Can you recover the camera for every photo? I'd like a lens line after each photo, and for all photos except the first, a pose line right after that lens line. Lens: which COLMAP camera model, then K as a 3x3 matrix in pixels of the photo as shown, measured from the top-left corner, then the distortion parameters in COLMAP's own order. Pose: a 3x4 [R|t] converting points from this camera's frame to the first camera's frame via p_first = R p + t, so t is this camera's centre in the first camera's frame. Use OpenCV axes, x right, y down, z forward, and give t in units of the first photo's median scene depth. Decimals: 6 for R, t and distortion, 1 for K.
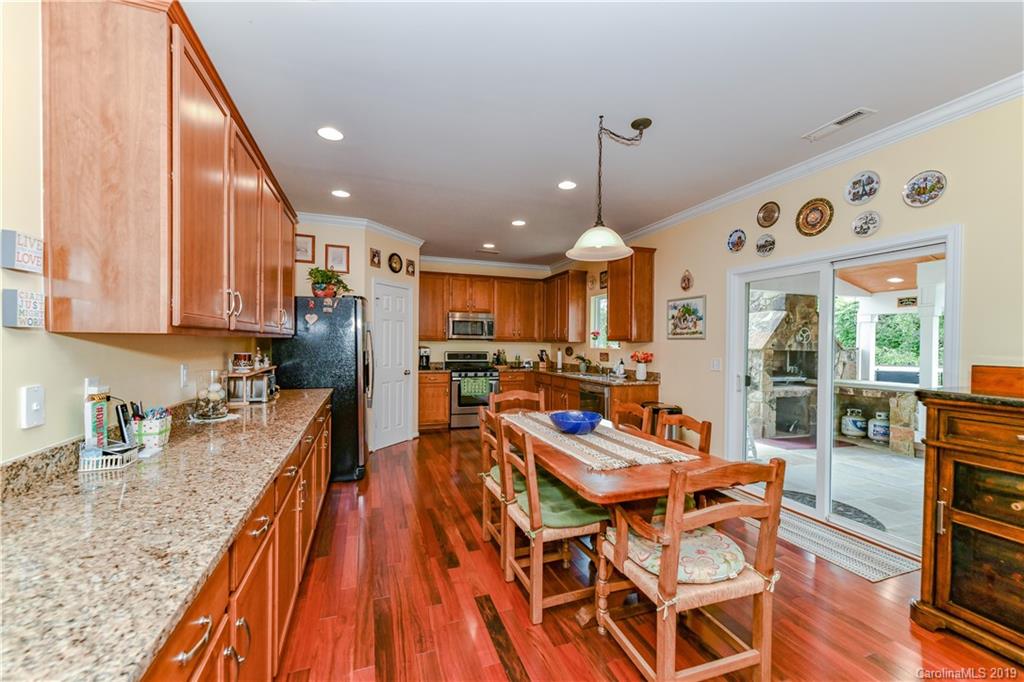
lens RADIAL K [[404.5, 0, 515.6], [0, 404.5, 345.6], [0, 0, 1]] dist [0.006999, -0.001457]
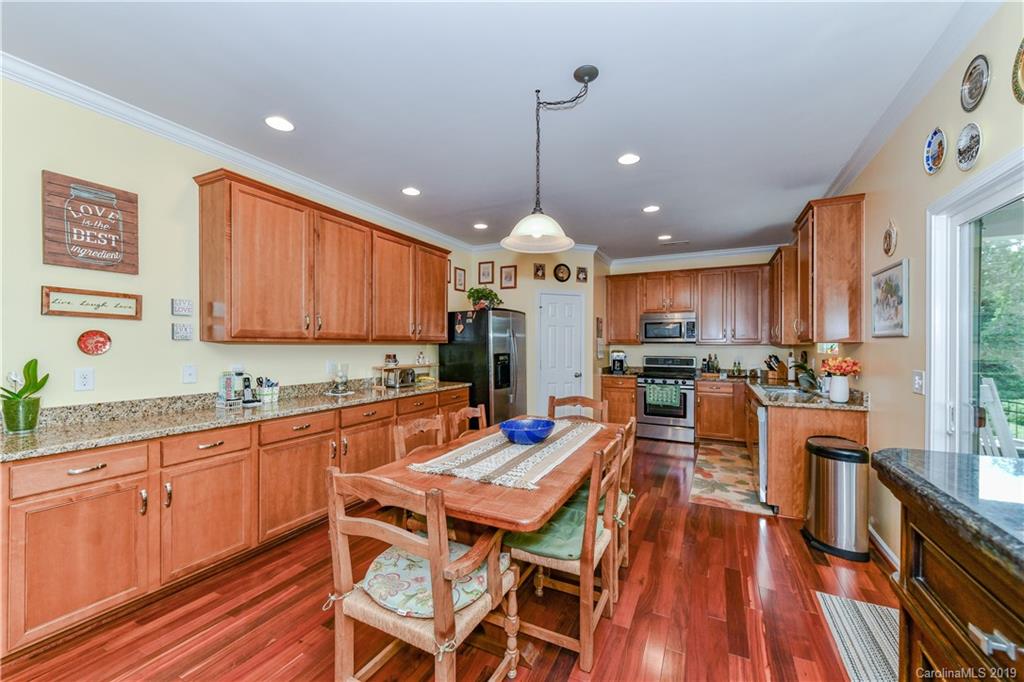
lens RADIAL K [[404.5, 0, 516.4], [0, 404.5, 343.8], [0, 0, 1]] dist [0.006999, -0.001457]
pose [[0.693329, -0.011513, -0.720529, 0.338487], [-0.001045, 0.999855, -0.016982, 0.003296], [0.720621, 0.012527, 0.693217, 0.145277]]
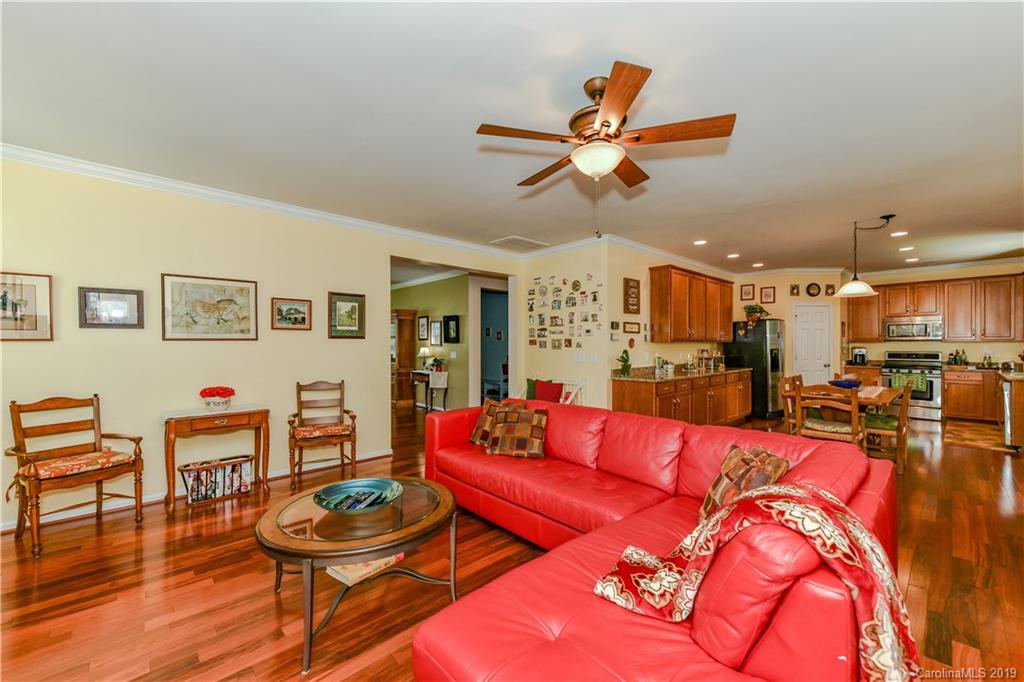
lens RADIAL K [[404.5, 0, 520.7], [0, 404.5, 344.8], [0, 0, 1]] dist [0.006999, -0.001457]
pose [[0.393465, -0.011400, -0.919269, 0.546783], [0.000388, 0.999925, -0.012234, 0.010847], [0.919339, 0.004457, 0.393440, -0.474644]]
